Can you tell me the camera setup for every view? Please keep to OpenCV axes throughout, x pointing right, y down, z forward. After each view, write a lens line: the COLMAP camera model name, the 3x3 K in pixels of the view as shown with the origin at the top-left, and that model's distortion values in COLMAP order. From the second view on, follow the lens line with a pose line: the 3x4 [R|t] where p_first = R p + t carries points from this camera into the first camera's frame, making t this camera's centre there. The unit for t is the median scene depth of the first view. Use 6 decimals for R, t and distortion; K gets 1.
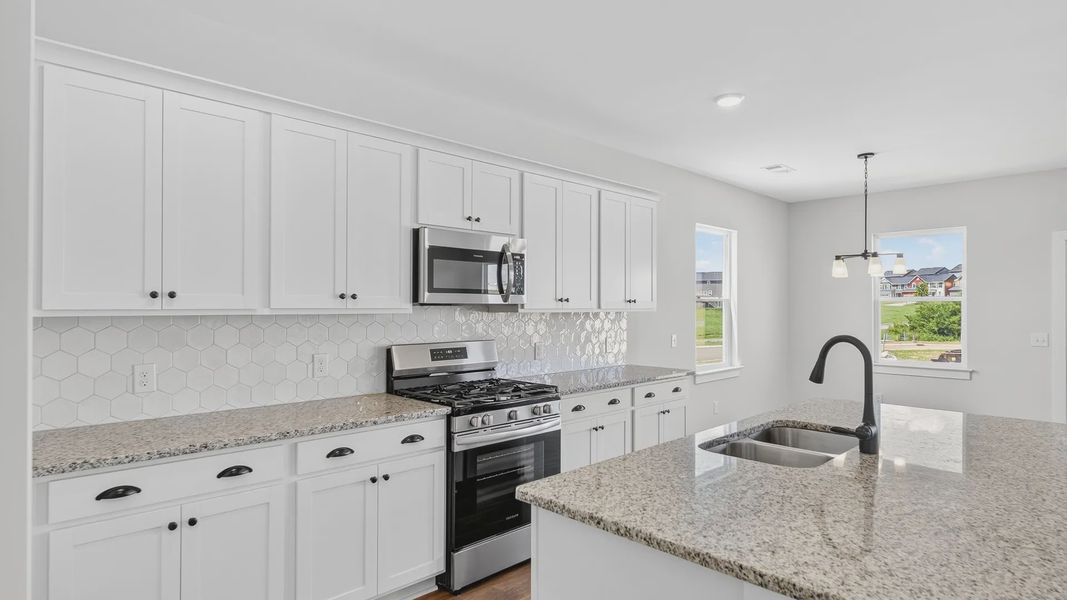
lens RADIAL K [[573.4, 0, 561.4], [0, 573.4, 305.3], [0, 0, 1]] dist [-0.000055, 0.000920]
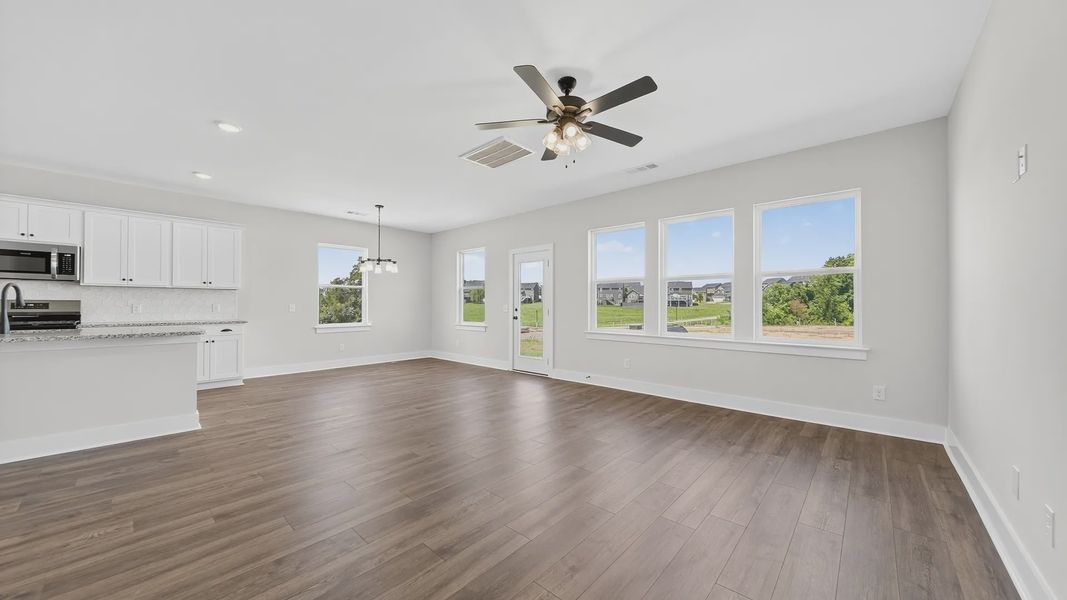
lens RADIAL K [[373.9, 0, 542.2], [0, 373.9, 301.6], [0, 0, 1]] dist [-0.001270, -0.000513]
pose [[0.998861, 0.002921, 0.047629, 1.647199], [-0.002588, 0.999972, -0.007049, 0.086308], [-0.047648, 0.006918, 0.998840, -0.360087]]
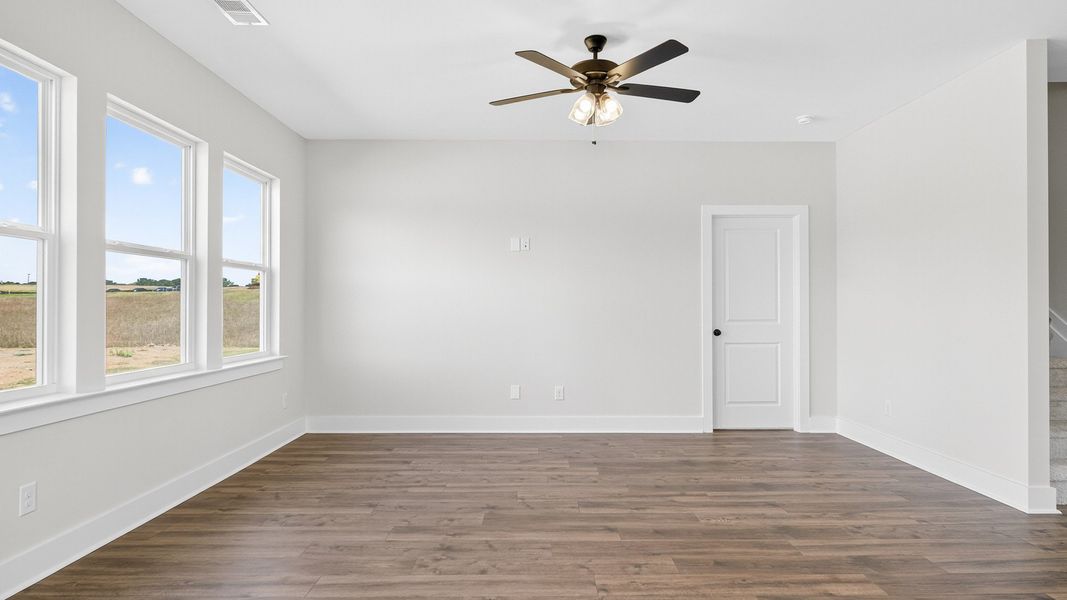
lens RADIAL K [[584.1, 0, 541.2], [0, 584.1, 300.2], [0, 0, 1]] dist [-0.004537, 0.001758]
pose [[-0.702148, 0.005024, 0.712013, 1.020066], [-0.006474, 0.999889, -0.013440, 0.084613], [-0.712001, -0.014047, -0.702038, 1.378070]]
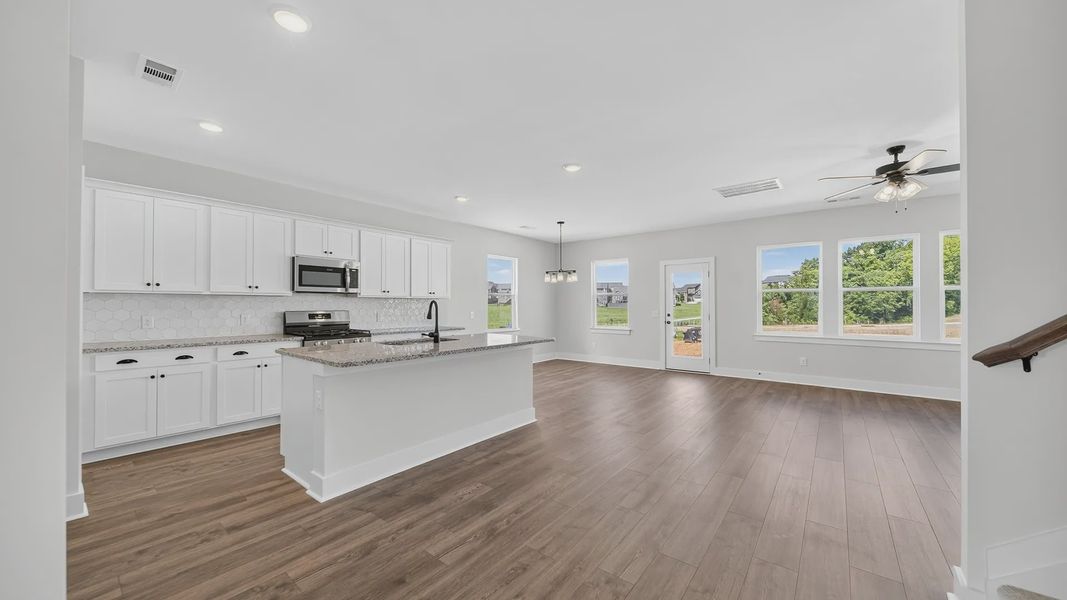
lens RADIAL K [[373.9, 0, 546.5], [0, 373.9, 303.9], [0, 0, 1]] dist [-0.001270, -0.000513]
pose [[0.993885, -0.001874, 0.110408, 0.542770], [0.002160, 0.999995, -0.002471, 0.050270], [-0.110402, 0.002694, 0.993883, -0.513702]]
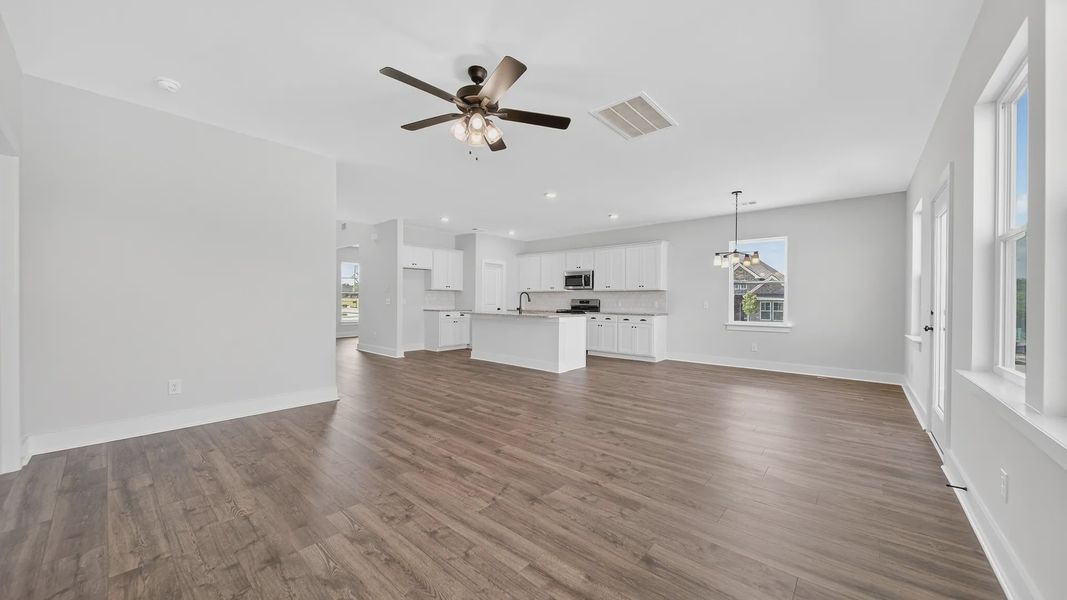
lens RADIAL K [[373.9, 0, 534.8], [0, 373.9, 301.2], [0, 0, 1]] dist [-0.001270, -0.000513]
pose [[0.055532, -0.000435, -0.998457, 2.617590], [-0.003395, 0.999994, -0.000625, 0.093804], [0.998451, 0.003425, 0.055530, 0.602797]]
